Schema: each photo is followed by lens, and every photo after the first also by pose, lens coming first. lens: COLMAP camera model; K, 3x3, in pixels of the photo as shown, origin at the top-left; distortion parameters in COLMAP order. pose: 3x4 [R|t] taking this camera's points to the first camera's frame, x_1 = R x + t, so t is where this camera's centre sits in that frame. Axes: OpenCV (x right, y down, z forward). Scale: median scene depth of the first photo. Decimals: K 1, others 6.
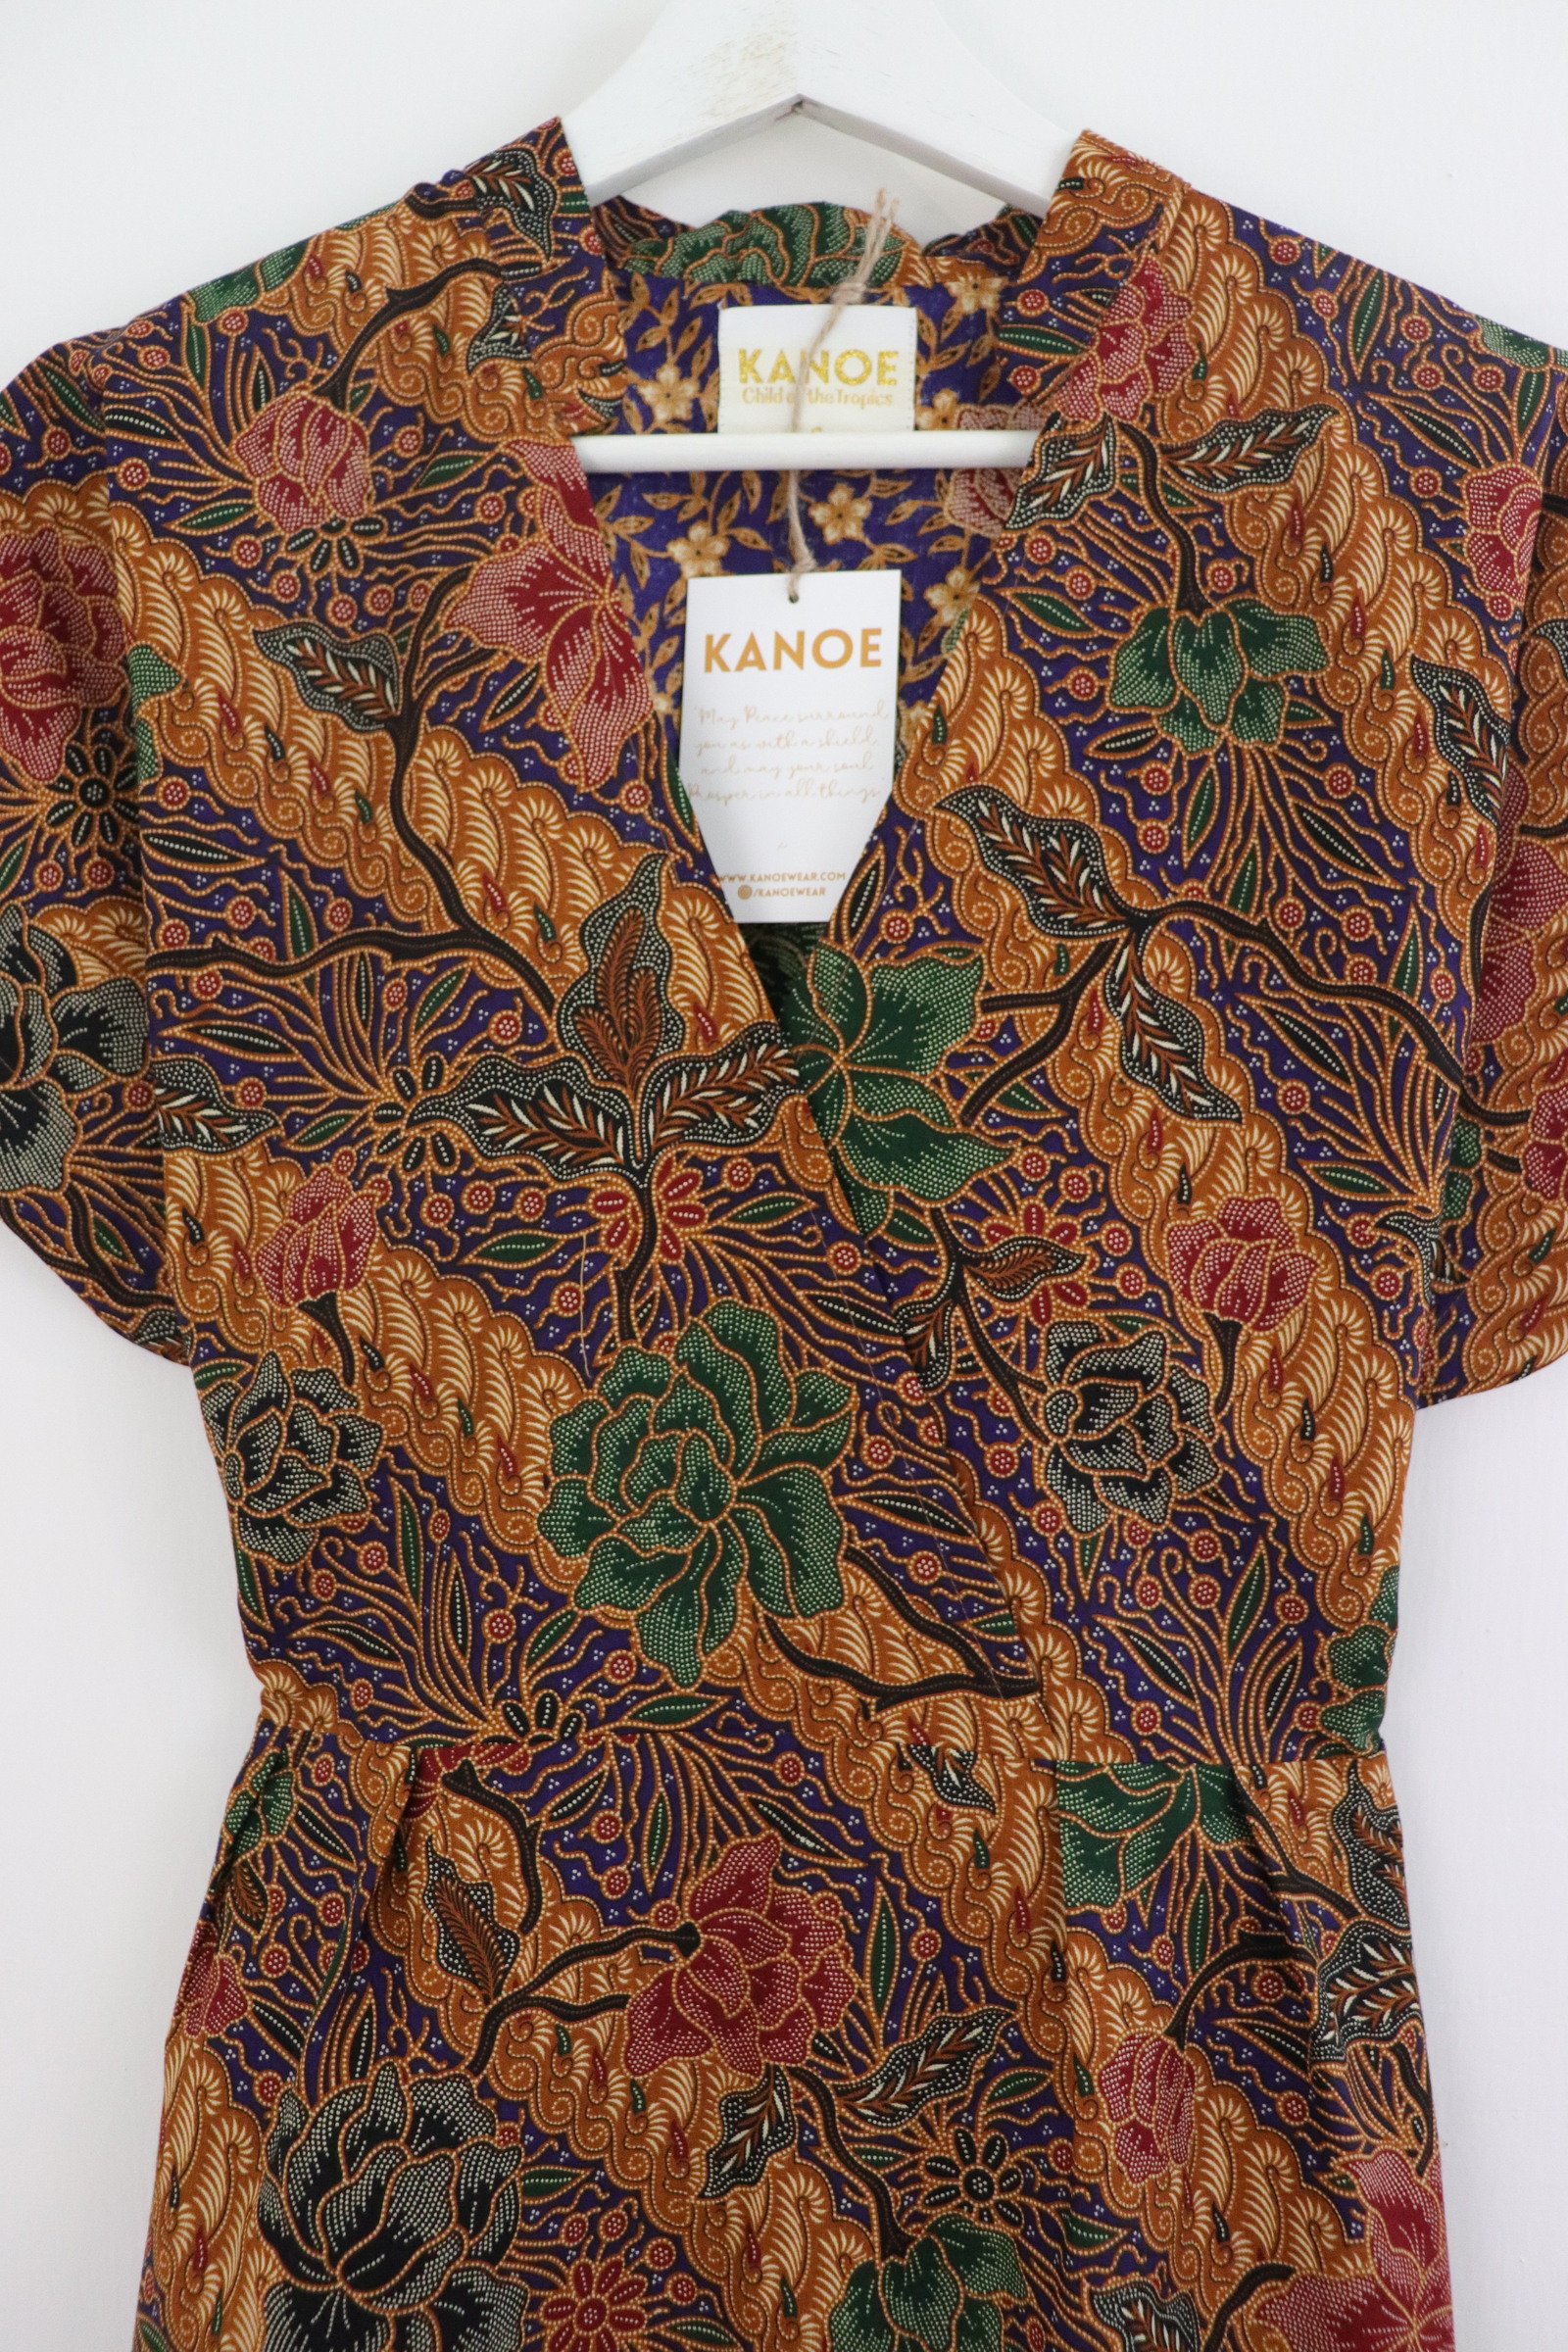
lens RADIAL K [[2332.7, 0, 777.8], [0, 2332.7, 1203.1], [0, 0, 1]] dist [-0.156737, 0.027084]
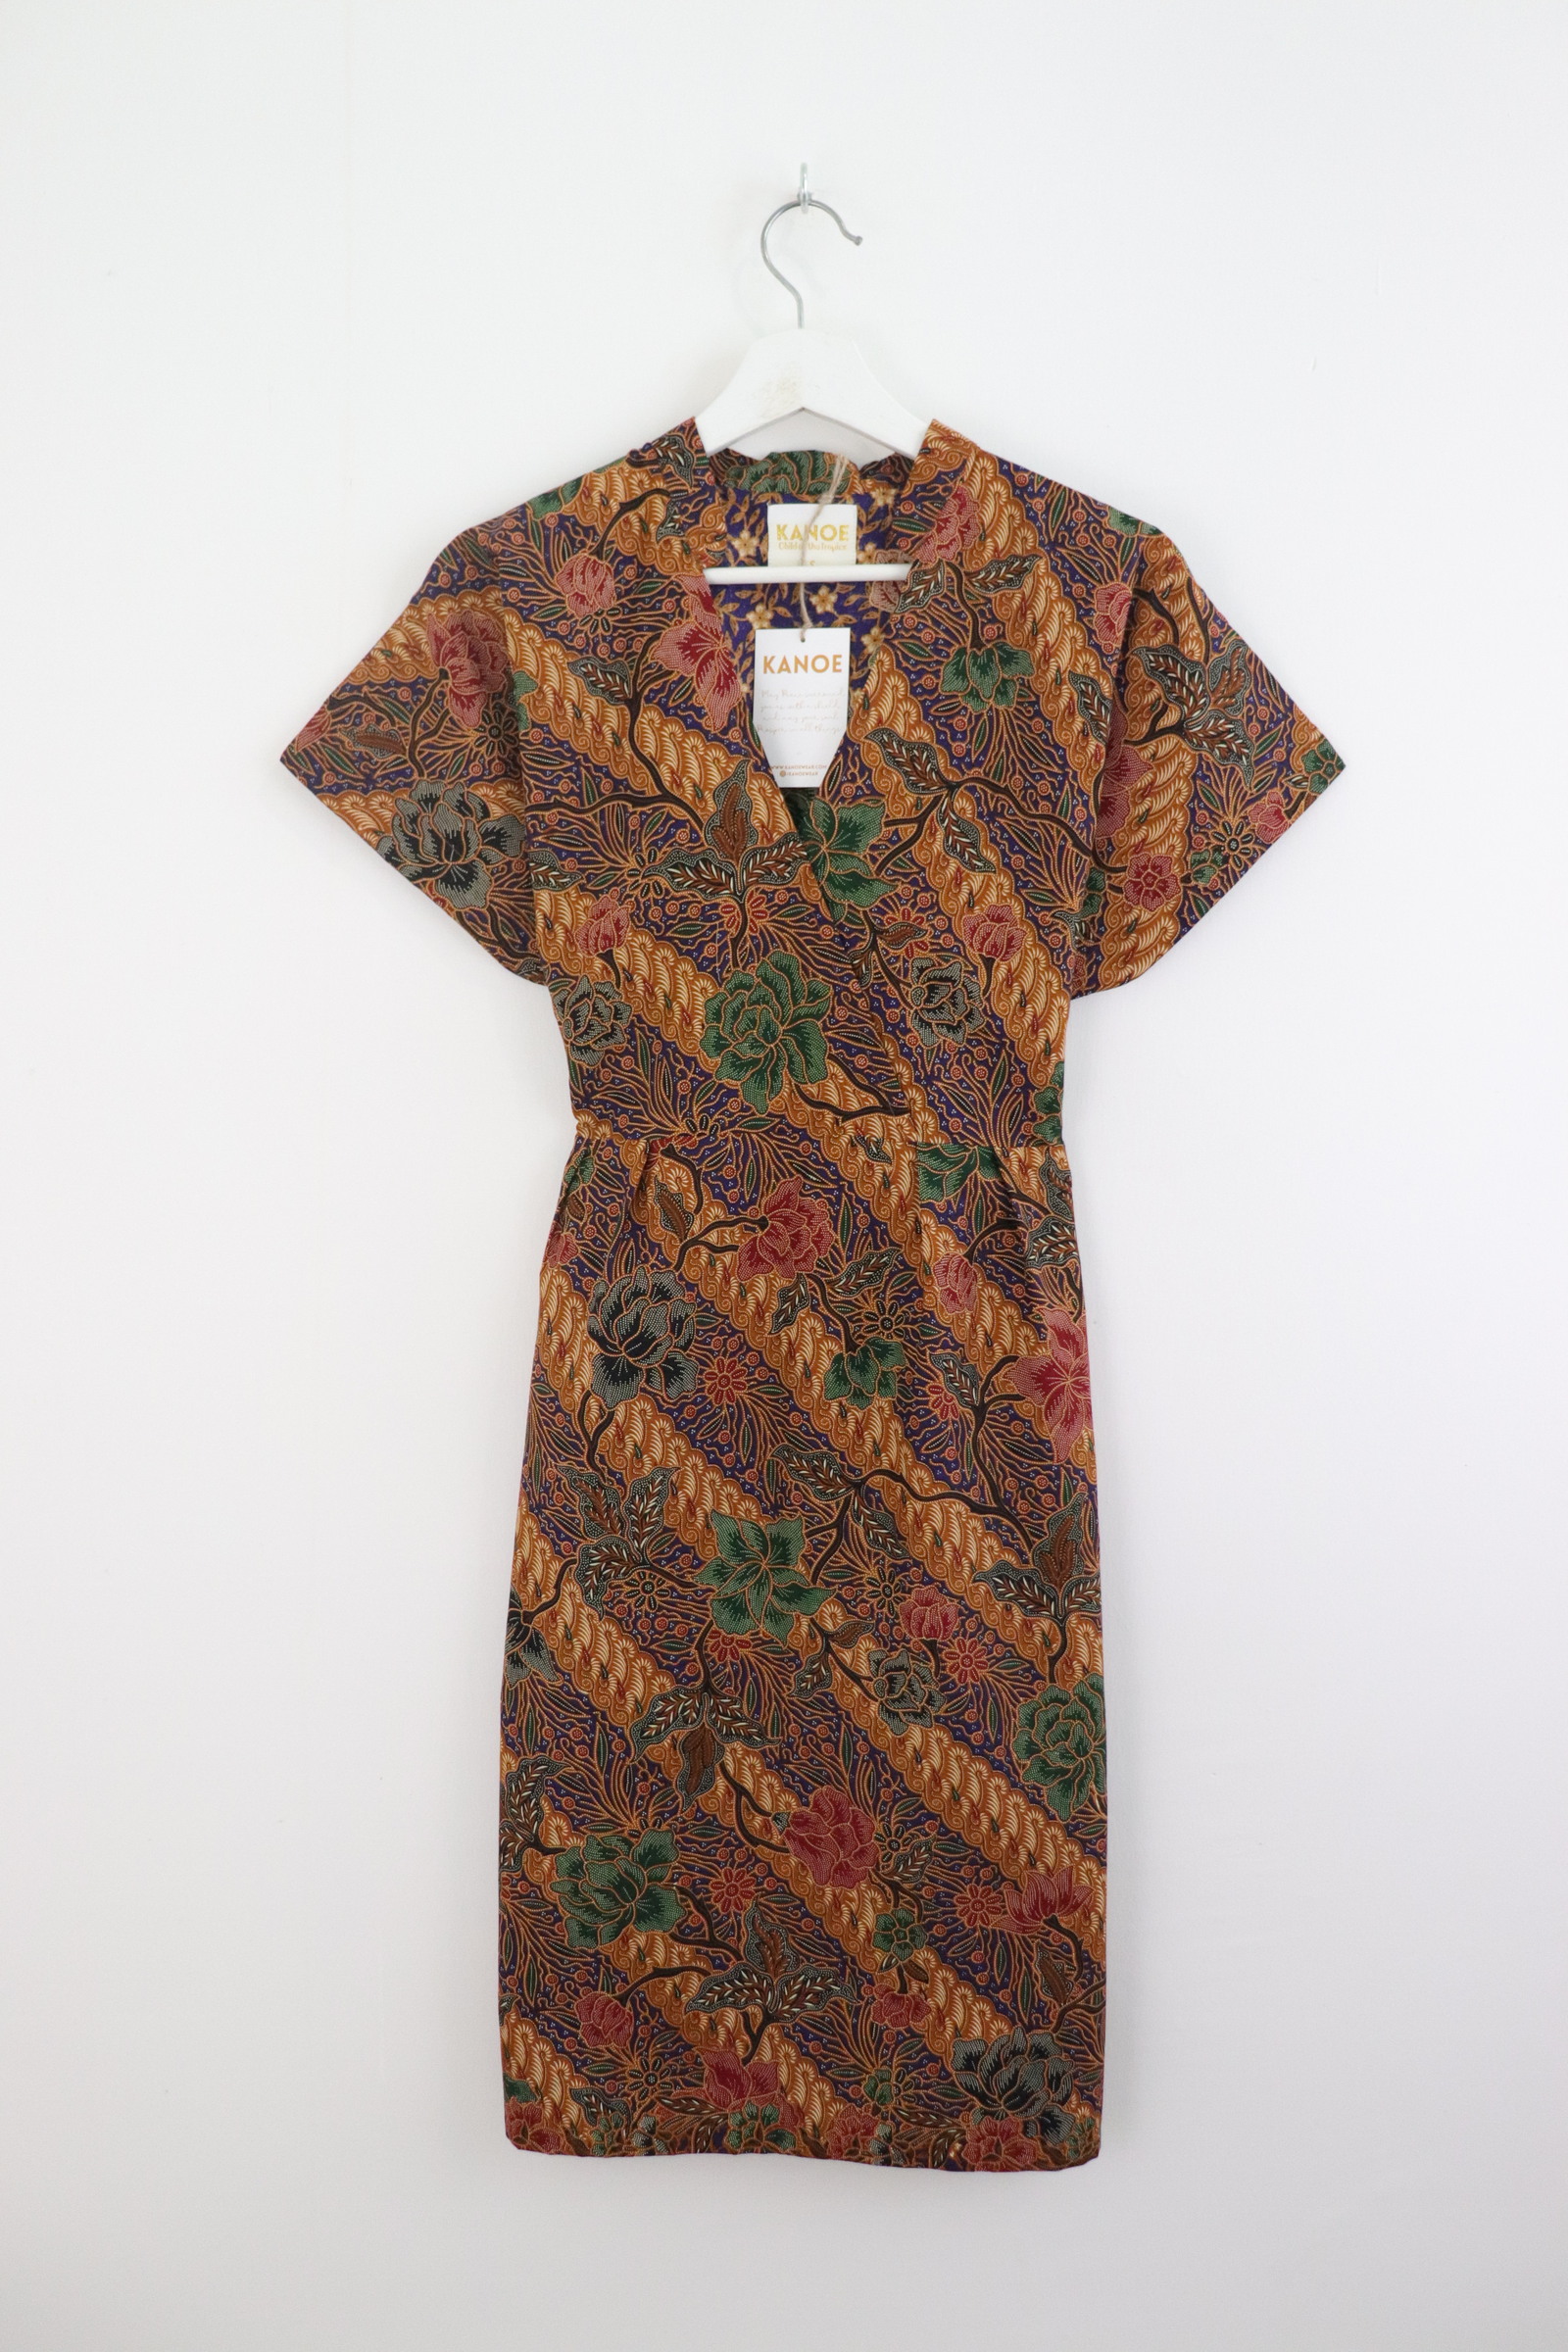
lens RADIAL K [[2332.7, 0, 777.8], [0, 2332.7, 1203.1], [0, 0, 1]] dist [-0.156737, 0.027084]
pose [[0.999851, -0.009361, -0.014528, 0.010660], [0.010994, 0.993100, 0.116755, 0.020505], [0.013335, -0.116897, 0.993055, -1.375739]]
